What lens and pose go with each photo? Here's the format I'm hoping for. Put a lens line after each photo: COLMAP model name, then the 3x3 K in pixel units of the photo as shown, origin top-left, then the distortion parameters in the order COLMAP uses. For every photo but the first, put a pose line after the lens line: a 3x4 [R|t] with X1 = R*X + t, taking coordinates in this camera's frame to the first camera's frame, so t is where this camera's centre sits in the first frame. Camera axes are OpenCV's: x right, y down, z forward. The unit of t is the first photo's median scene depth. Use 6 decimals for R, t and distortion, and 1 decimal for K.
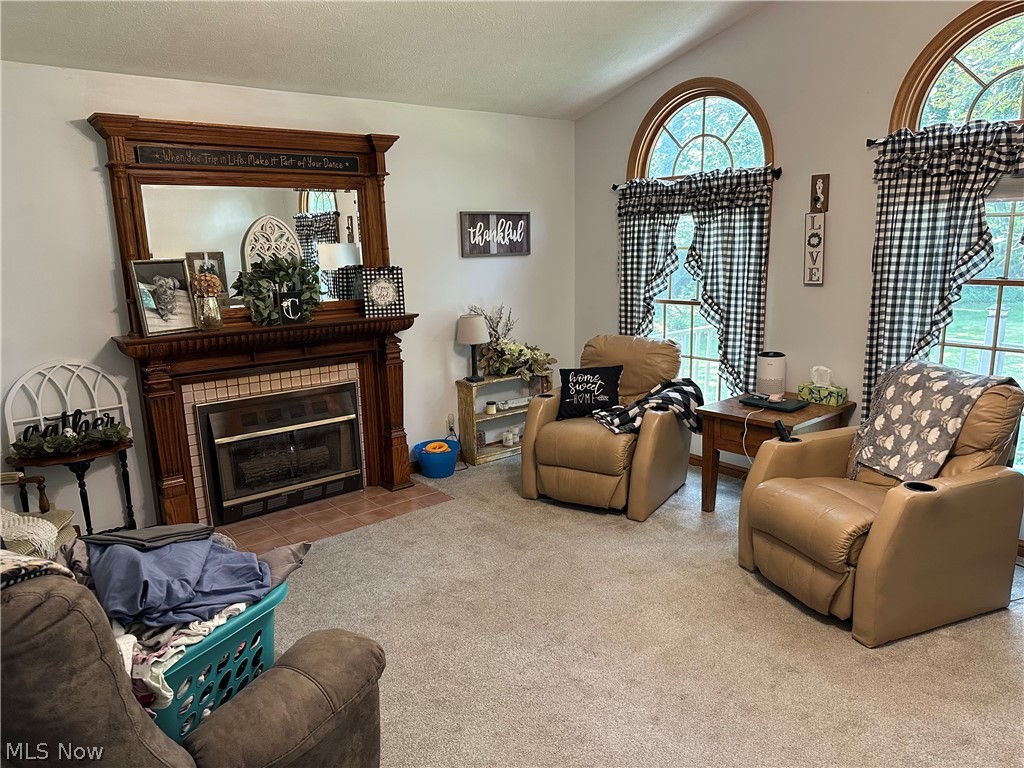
lens RADIAL K [[714.0, 0, 505.3], [0, 714.0, 388.3], [0, 0, 1]] dist [0.031794, -0.049843]
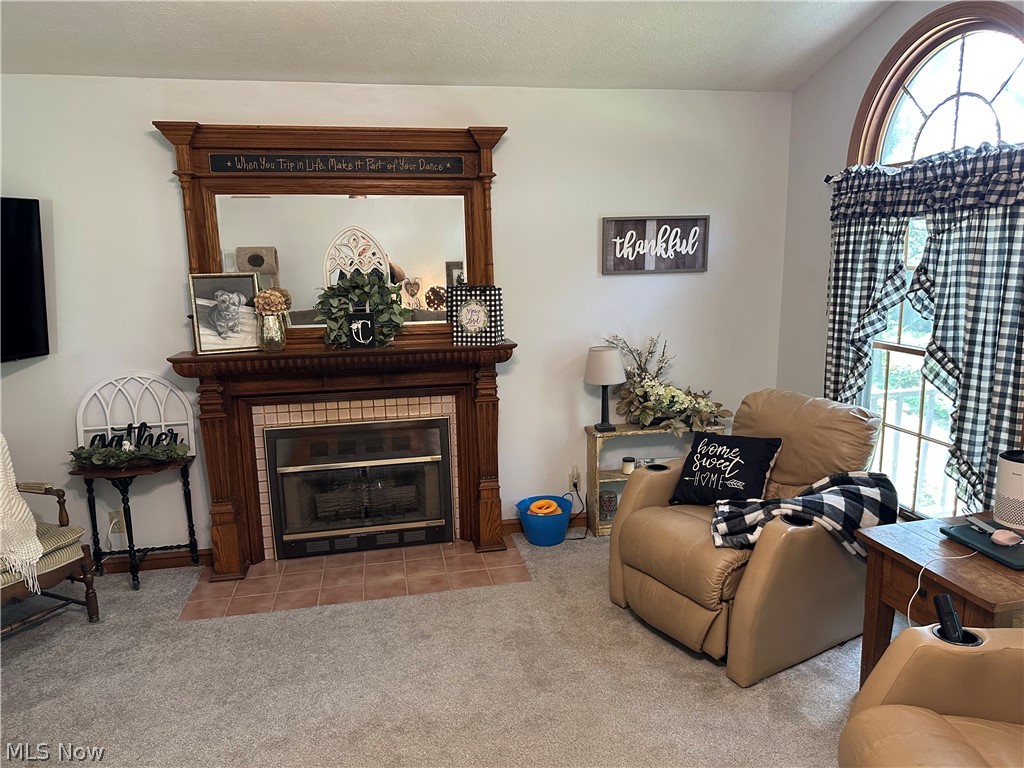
lens RADIAL K [[714.0, 0, 512.0], [0, 714.0, 379.4], [0, 0, 1]] dist [0.031794, -0.049843]
pose [[0.888384, 0.090576, -0.450077, 0.242535], [-0.096258, 0.995303, 0.010303, -0.072203], [0.448896, 0.034170, 0.892930, 0.273287]]
